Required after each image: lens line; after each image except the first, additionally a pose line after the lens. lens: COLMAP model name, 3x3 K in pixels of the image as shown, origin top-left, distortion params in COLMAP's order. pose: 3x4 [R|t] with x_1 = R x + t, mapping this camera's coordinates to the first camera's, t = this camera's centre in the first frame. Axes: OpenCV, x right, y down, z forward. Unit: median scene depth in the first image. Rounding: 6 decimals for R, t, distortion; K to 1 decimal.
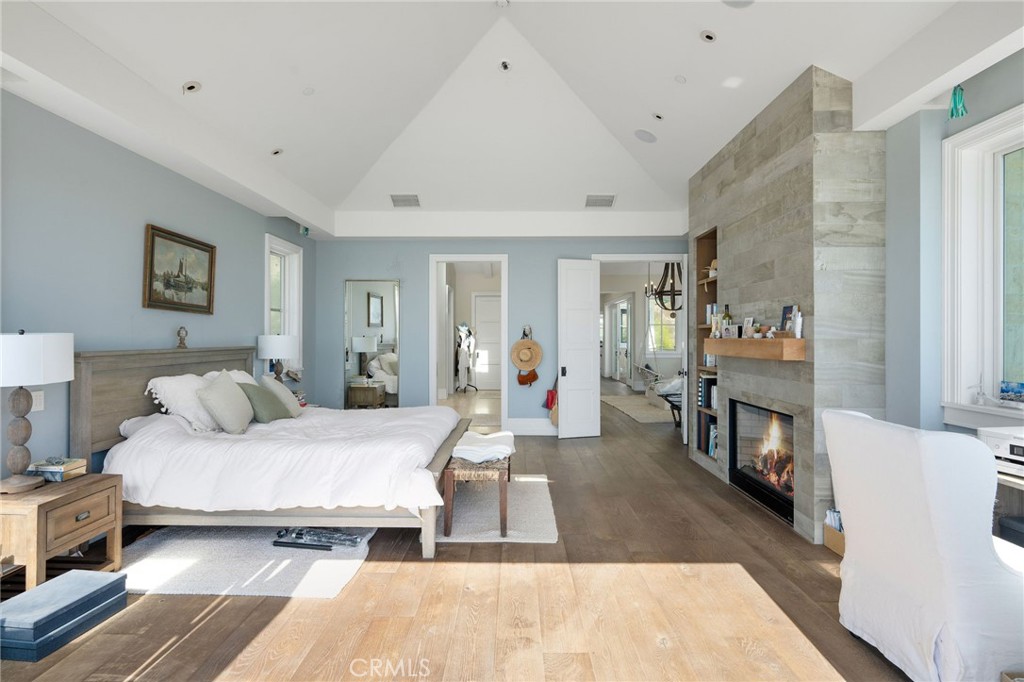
lens RADIAL K [[493.3, 0, 510.8], [0, 493.3, 341.6], [0, 0, 1]] dist [-0.000293, -0.000002]
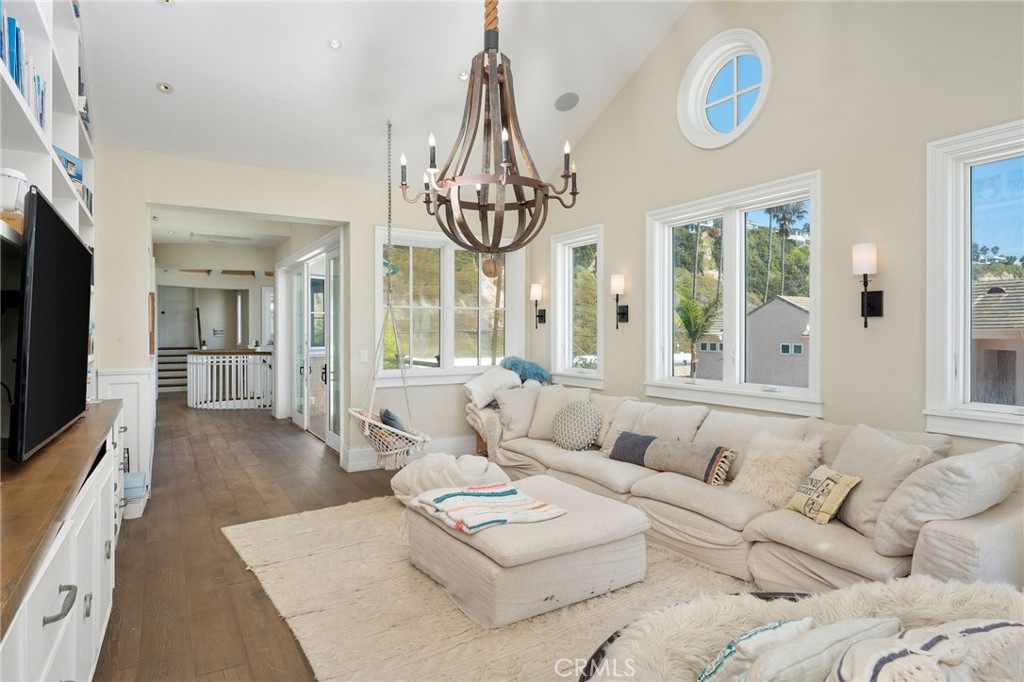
lens RADIAL K [[589.5, 0, 508.0], [0, 589.5, 338.8], [0, 0, 1]] dist [0.002562, -0.000049]
pose [[0.853419, -0.003722, 0.521213, 0.092021], [-0.001579, 0.999951, 0.009726, -0.011802], [-0.521223, -0.009123, 0.853371, 0.433465]]
